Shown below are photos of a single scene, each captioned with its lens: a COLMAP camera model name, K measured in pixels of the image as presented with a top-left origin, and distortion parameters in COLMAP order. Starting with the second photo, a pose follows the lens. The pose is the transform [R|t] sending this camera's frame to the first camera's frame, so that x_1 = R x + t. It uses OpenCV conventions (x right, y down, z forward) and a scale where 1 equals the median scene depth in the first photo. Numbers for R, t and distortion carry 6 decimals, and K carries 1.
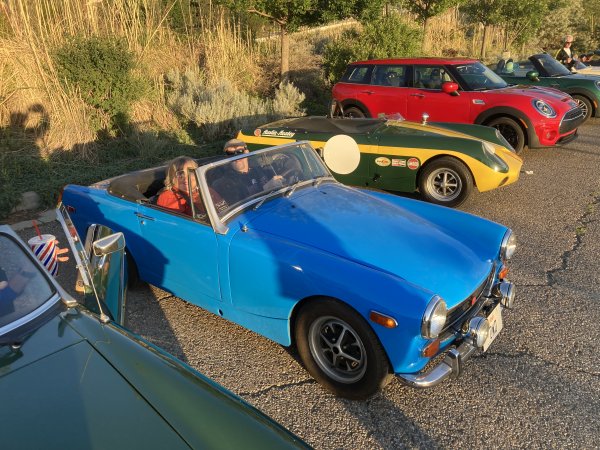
lens RADIAL K [[523.7, 0, 301.2], [0, 523.7, 222.5], [0, 0, 1]] dist [0.032446, -0.001626]
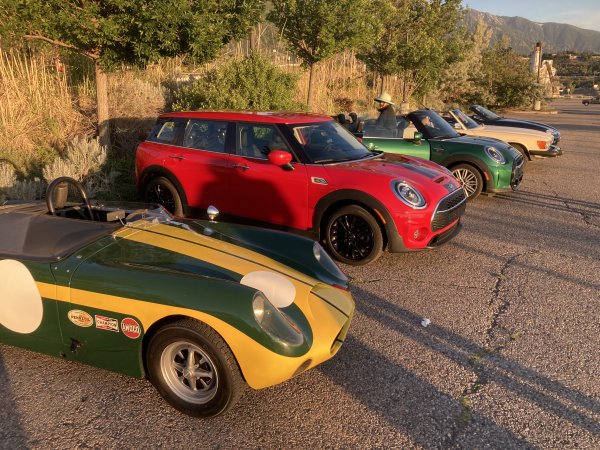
lens RADIAL K [[523.7, 0, 299.0], [0, 523.7, 227.6], [0, 0, 1]] dist [0.032446, -0.001626]
pose [[0.990201, 0.000810, 0.139644, 0.212993], [0.008585, 0.997739, -0.066661, -0.121947], [-0.139382, 0.067207, 0.987955, 0.338629]]
